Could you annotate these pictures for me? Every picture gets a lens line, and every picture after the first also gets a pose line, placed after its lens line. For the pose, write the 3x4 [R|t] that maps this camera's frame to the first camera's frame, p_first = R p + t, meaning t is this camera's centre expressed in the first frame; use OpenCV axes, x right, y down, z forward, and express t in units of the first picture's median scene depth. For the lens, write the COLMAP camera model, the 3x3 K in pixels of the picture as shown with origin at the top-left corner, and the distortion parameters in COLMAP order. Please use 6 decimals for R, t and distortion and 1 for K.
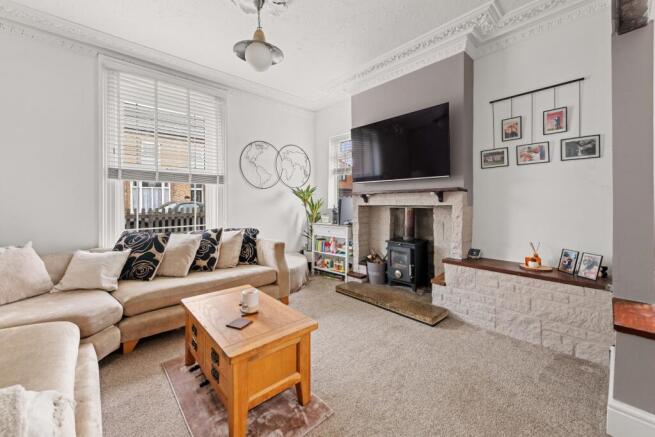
lens RADIAL K [[260.2, 0, 324.2], [0, 260.2, 203.9], [0, 0, 1]] dist [0.015442, -0.005934]
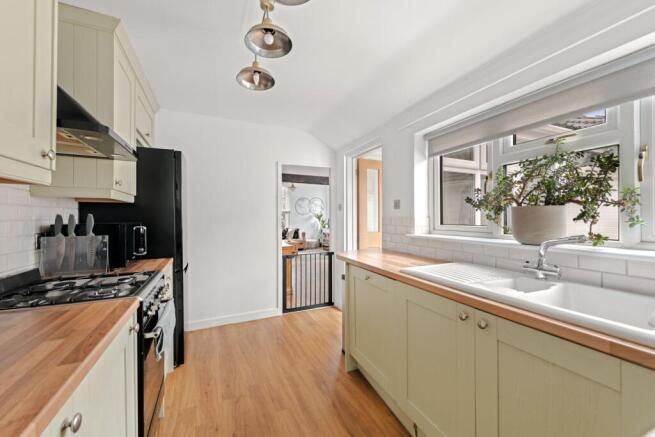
lens RADIAL K [[252.8, 0, 329.9], [0, 252.8, 224.1], [0, 0, 1]] dist [0.000338, 0.000000]
pose [[0.957385, 0.011859, -0.288570, 1.045208], [-0.005102, 0.999695, 0.024159, -0.036072], [0.288769, -0.021657, 0.957154, -1.931297]]
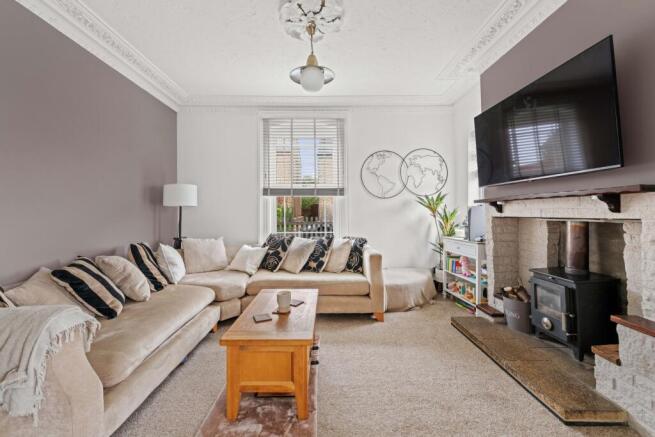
lens RADIAL K [[260.2, 0, 324.2], [0, 260.2, 203.9], [0, 0, 1]] dist [0.015442, -0.005934]
pose [[0.748906, -0.021410, -0.662331, 0.313874], [-0.001599, 0.999417, -0.034115, -0.004160], [0.662675, 0.026608, 0.748435, 0.141908]]
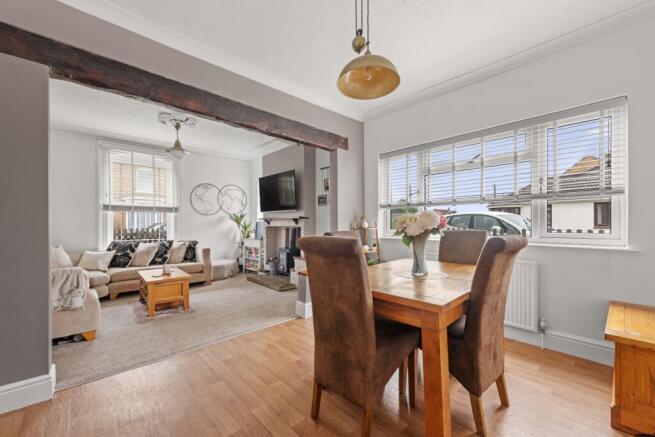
lens RADIAL K [[259.2, 0, 329.0], [0, 259.2, 225.1], [0, 0, 1]] dist [0.001171, 0.000056]
pose [[0.999815, 0.002412, 0.019091, 0.561748], [-0.002449, 0.999995, 0.001942, -0.007226], [-0.019086, -0.001988, 0.999816, -0.656078]]
